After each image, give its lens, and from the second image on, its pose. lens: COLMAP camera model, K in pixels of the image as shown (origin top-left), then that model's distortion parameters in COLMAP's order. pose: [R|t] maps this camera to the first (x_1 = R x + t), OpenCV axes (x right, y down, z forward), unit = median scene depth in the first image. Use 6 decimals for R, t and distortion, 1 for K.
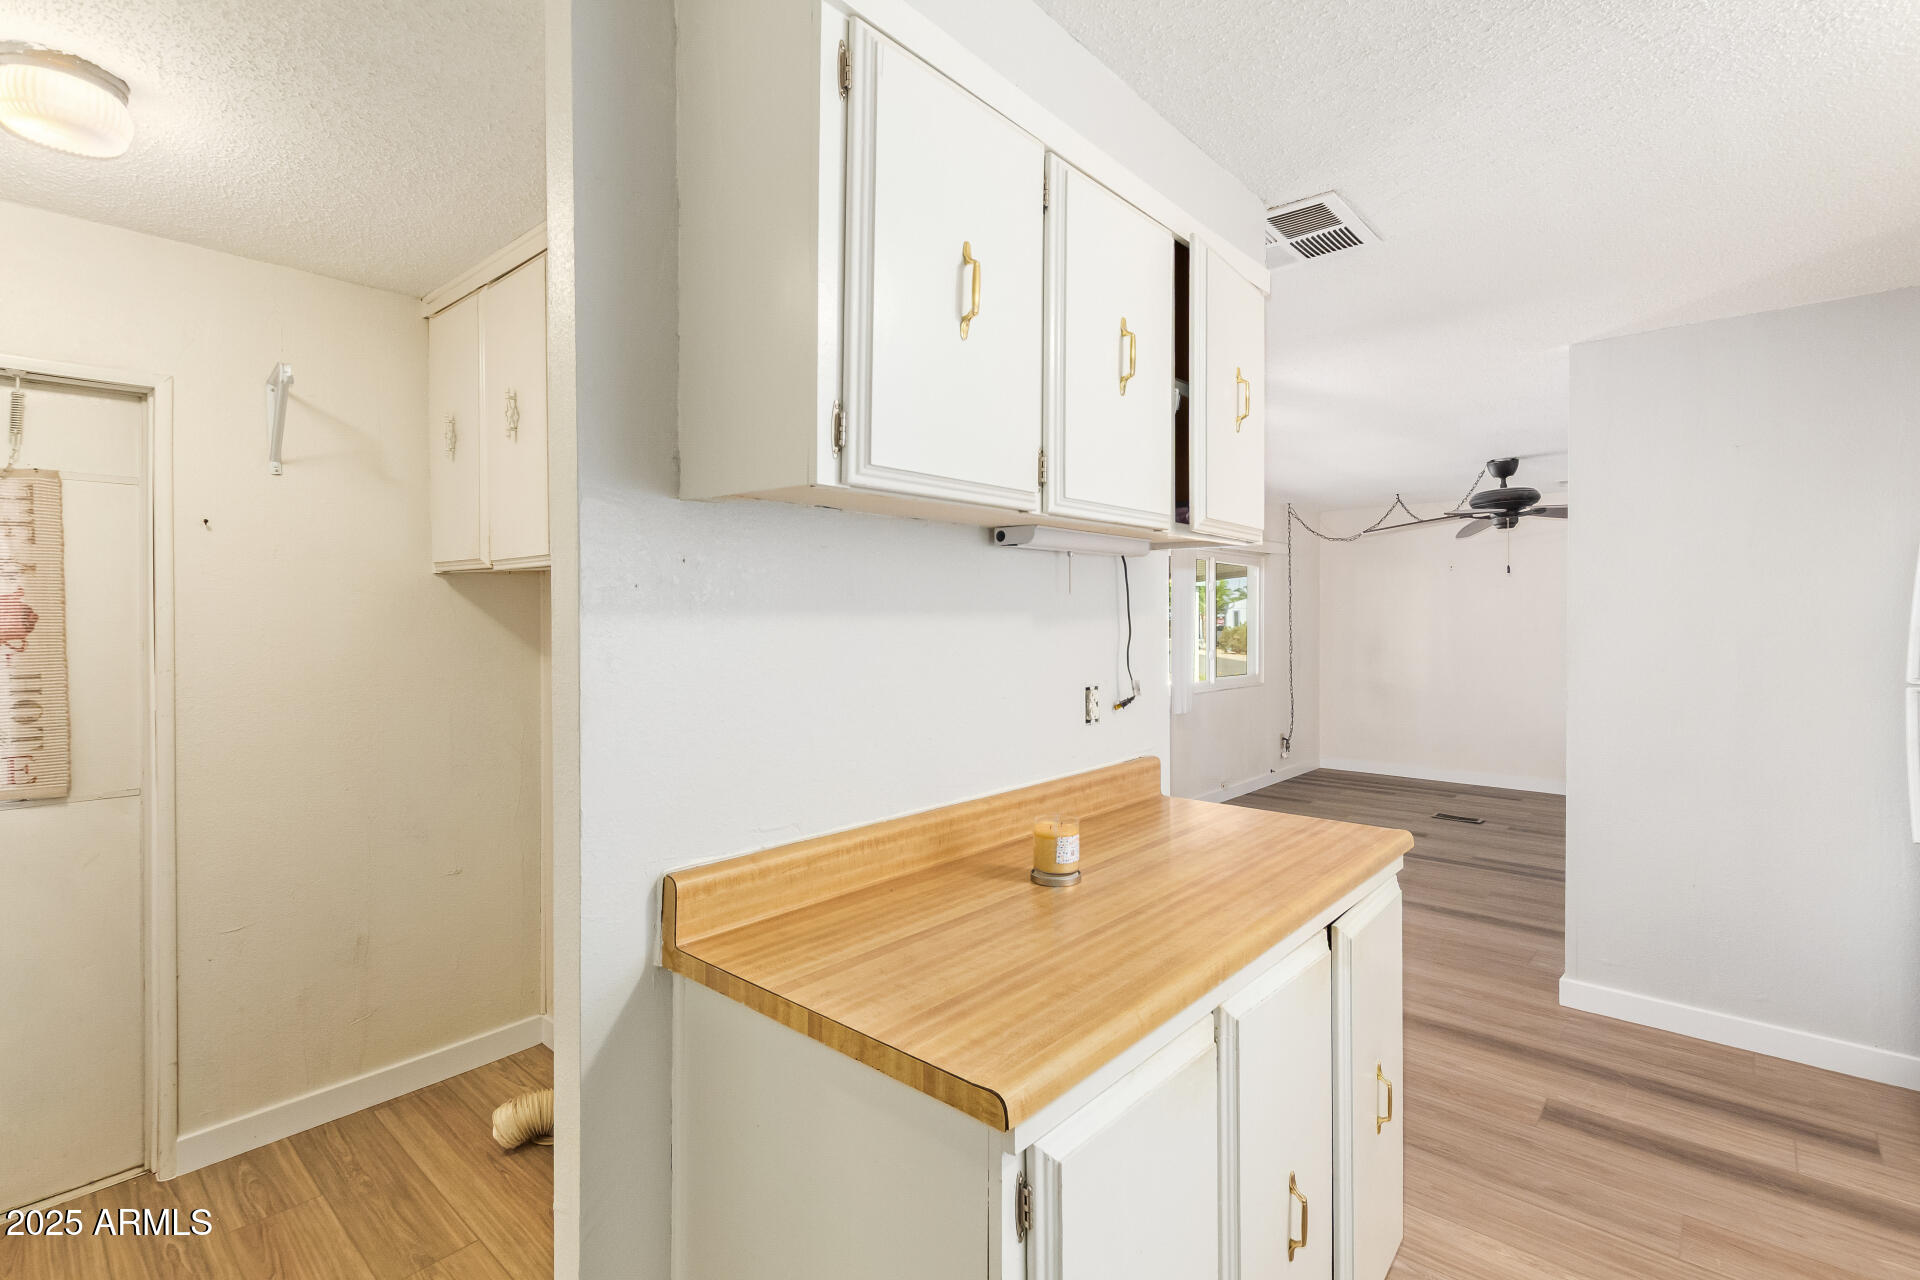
lens RADIAL K [[891.6, 0, 955.5], [0, 891.6, 631.7], [0, 0, 1]] dist [0.006665, -0.004483]
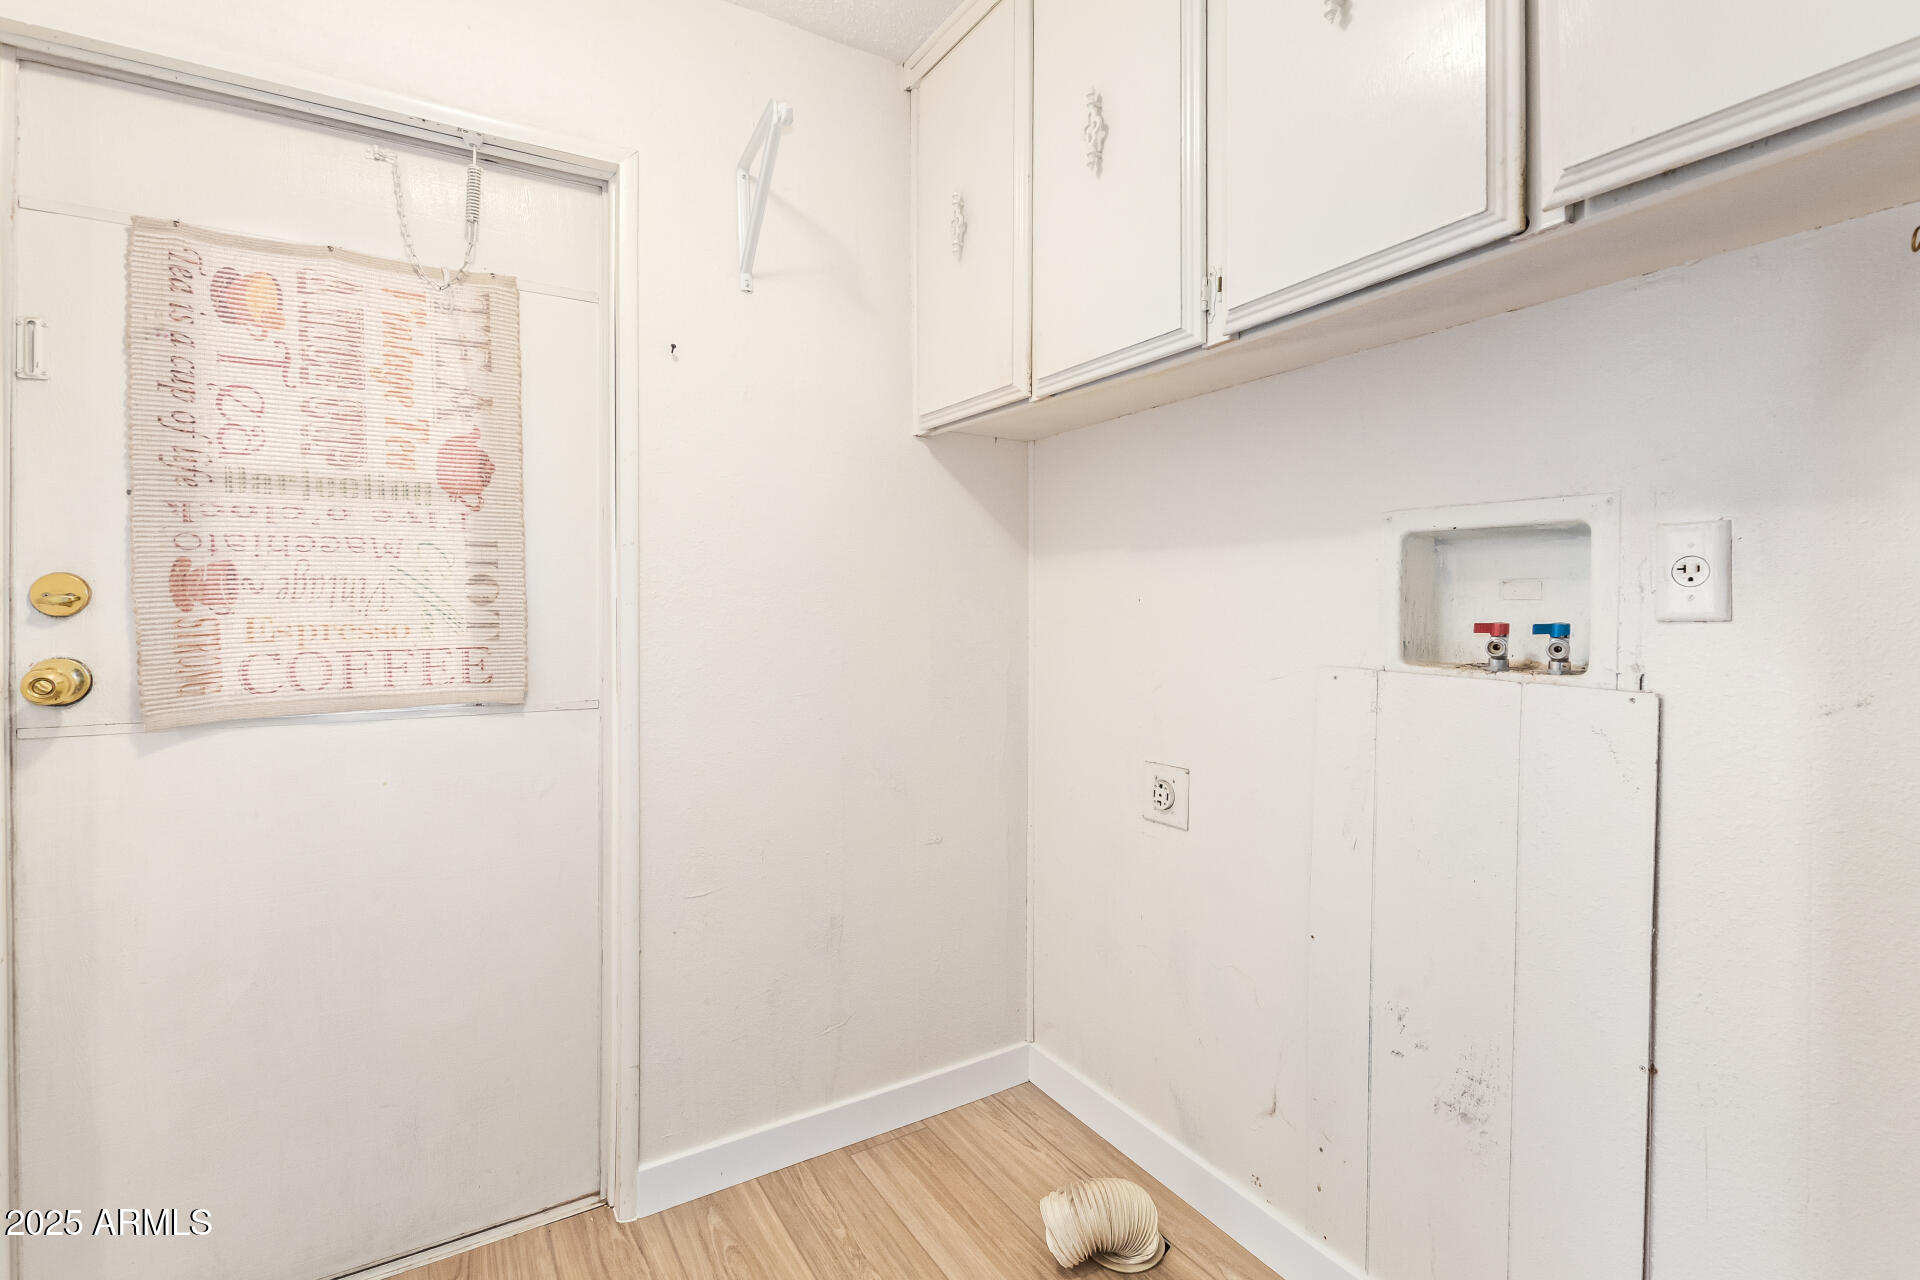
lens RADIAL K [[891.6, 0, 955.5], [0, 891.6, 631.7], [0, 0, 1]] dist [0.006665, -0.004483]
pose [[0.958087, 0.011368, -0.286251, -0.411466], [-0.008993, 0.999913, 0.009610, 0.109384], [0.286335, -0.006633, 0.958106, 0.364509]]
